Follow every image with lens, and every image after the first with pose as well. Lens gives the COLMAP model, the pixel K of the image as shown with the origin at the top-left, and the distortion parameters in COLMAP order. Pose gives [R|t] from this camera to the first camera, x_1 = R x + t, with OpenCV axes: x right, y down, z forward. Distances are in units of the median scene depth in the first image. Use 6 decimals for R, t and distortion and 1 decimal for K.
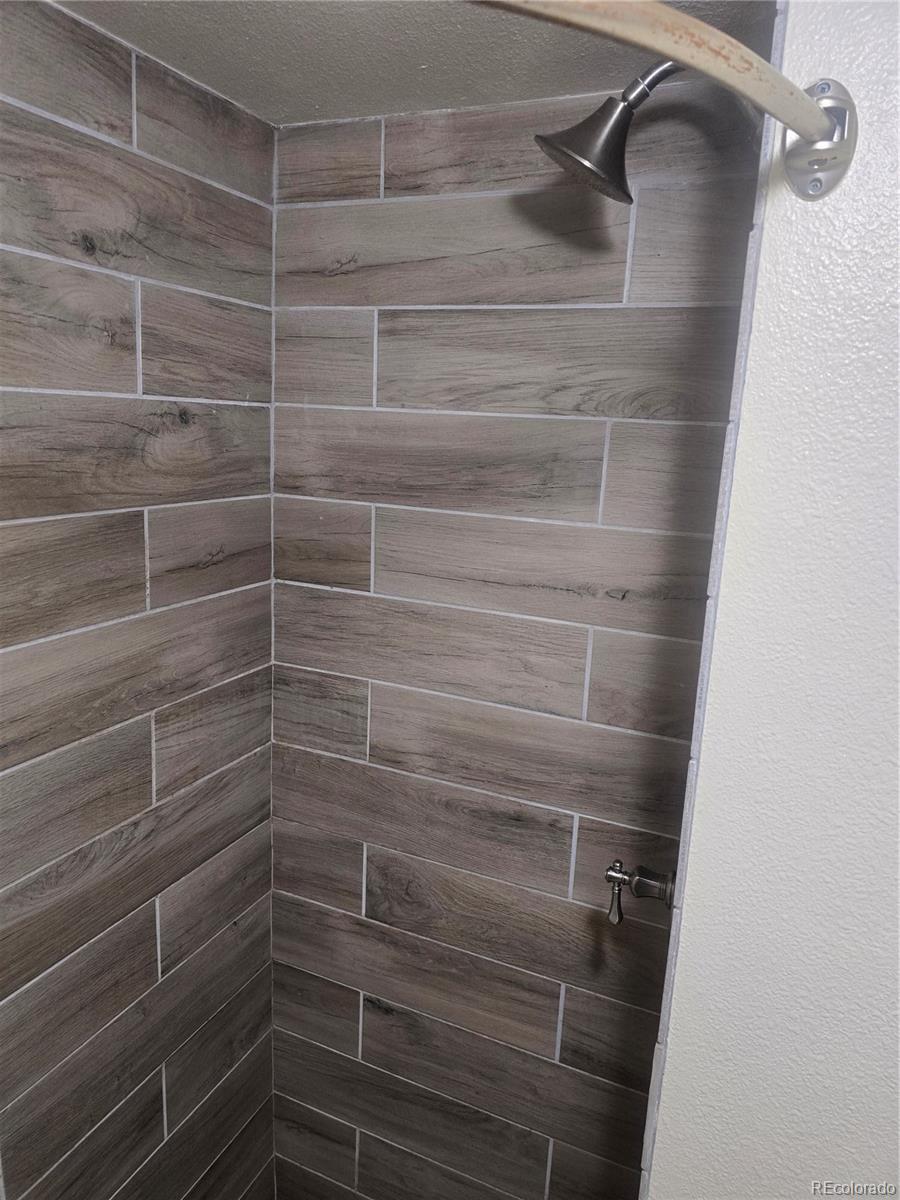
lens RADIAL K [[813.8, 0, 446.2], [0, 813.8, 593.3], [0, 0, 1]] dist [0.062776, -0.063828]
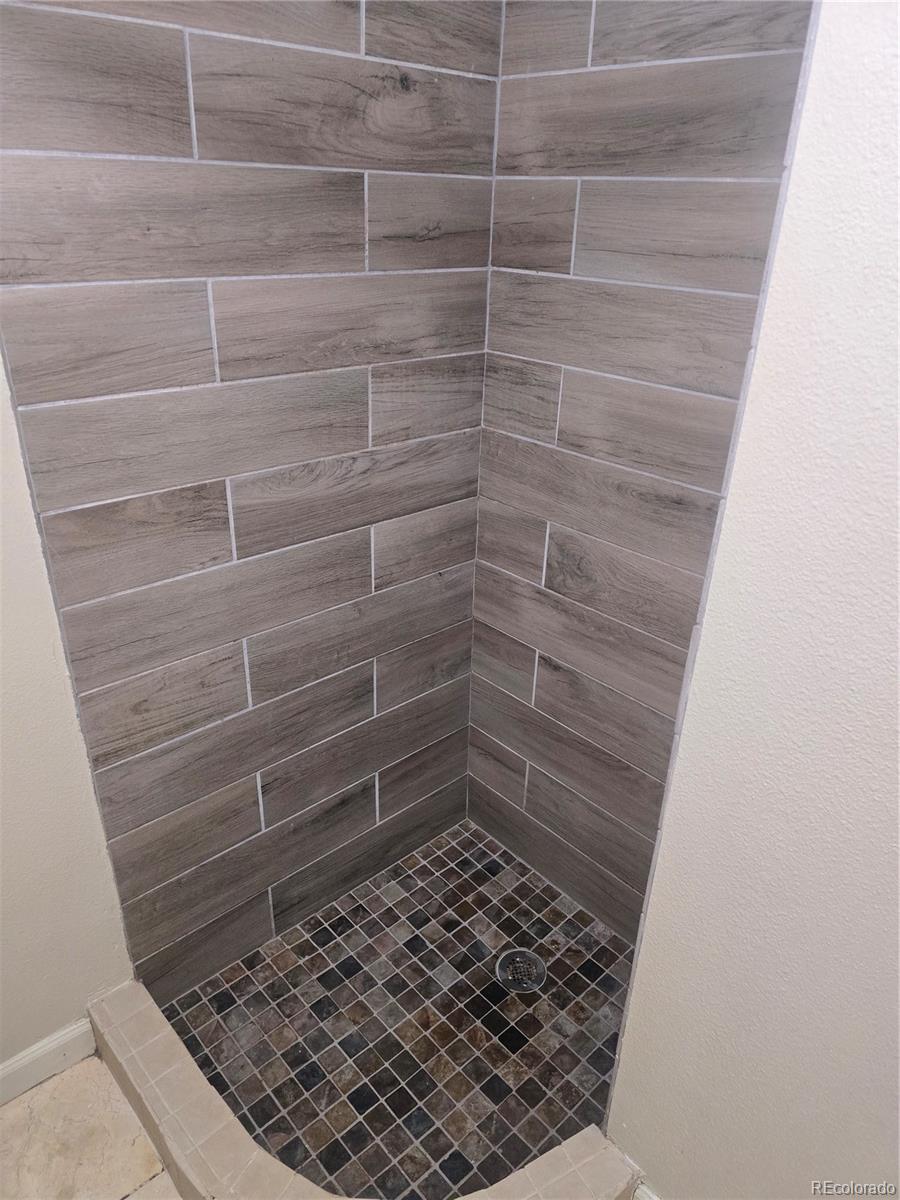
lens RADIAL K [[813.8, 0, 449.0], [0, 813.8, 606.9], [0, 0, 1]] dist [0.062776, -0.063828]
pose [[0.918090, 0.158024, -0.363509, 0.231222], [-0.069986, 0.967310, 0.243749, 0.178154], [0.390144, -0.198344, 0.899137, -0.098491]]
